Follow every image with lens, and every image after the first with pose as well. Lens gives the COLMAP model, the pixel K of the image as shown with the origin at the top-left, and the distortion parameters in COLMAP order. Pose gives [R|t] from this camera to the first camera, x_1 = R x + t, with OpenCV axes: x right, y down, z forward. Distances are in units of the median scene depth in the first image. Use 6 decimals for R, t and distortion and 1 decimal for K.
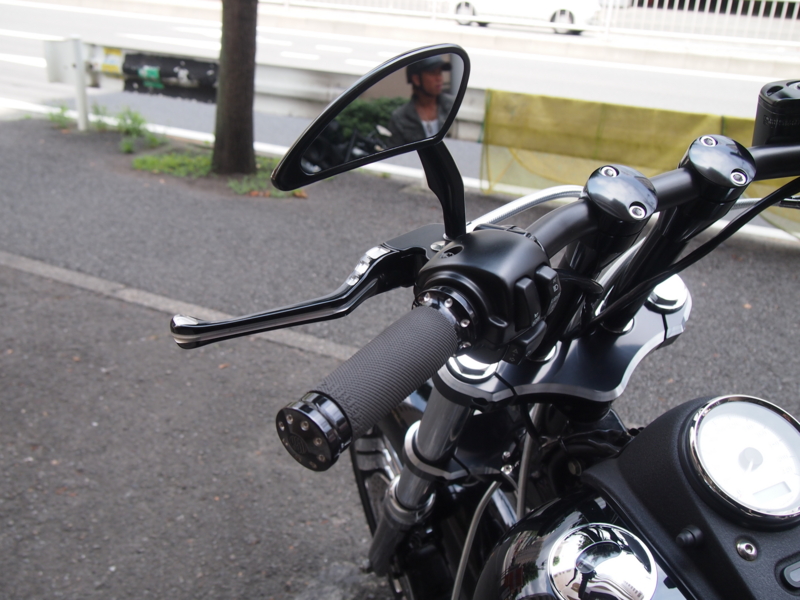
lens RADIAL K [[731.8, 0, 399.7], [0, 731.8, 300.2], [0, 0, 1]] dist [-0.018979, 0.000000]
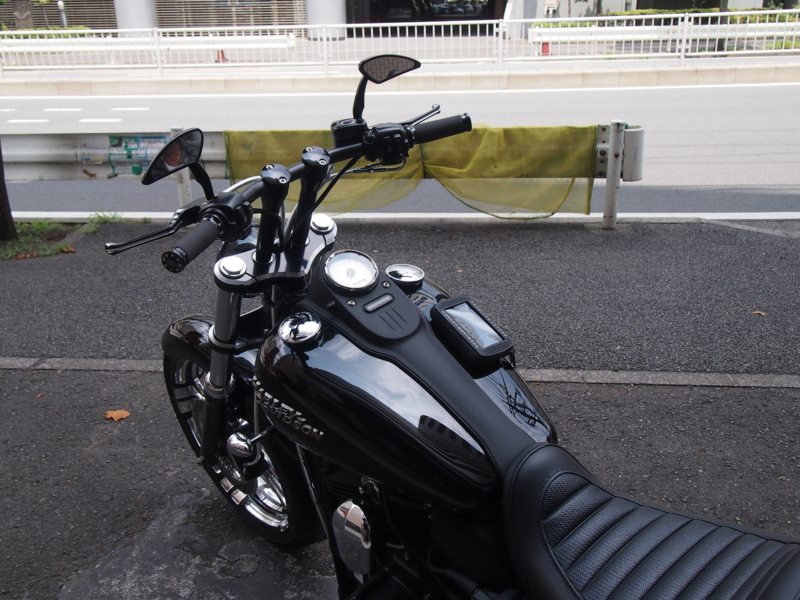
lens RADIAL K [[731.8, 0, 401.2], [0, 731.8, 299.8], [0, 0, 1]] dist [-0.018979, 0.000000]
pose [[0.934979, -0.191240, 0.298735, -0.034950], [0.204472, 0.978781, -0.013372, 0.113471], [-0.289838, 0.073586, 0.954243, -0.424491]]
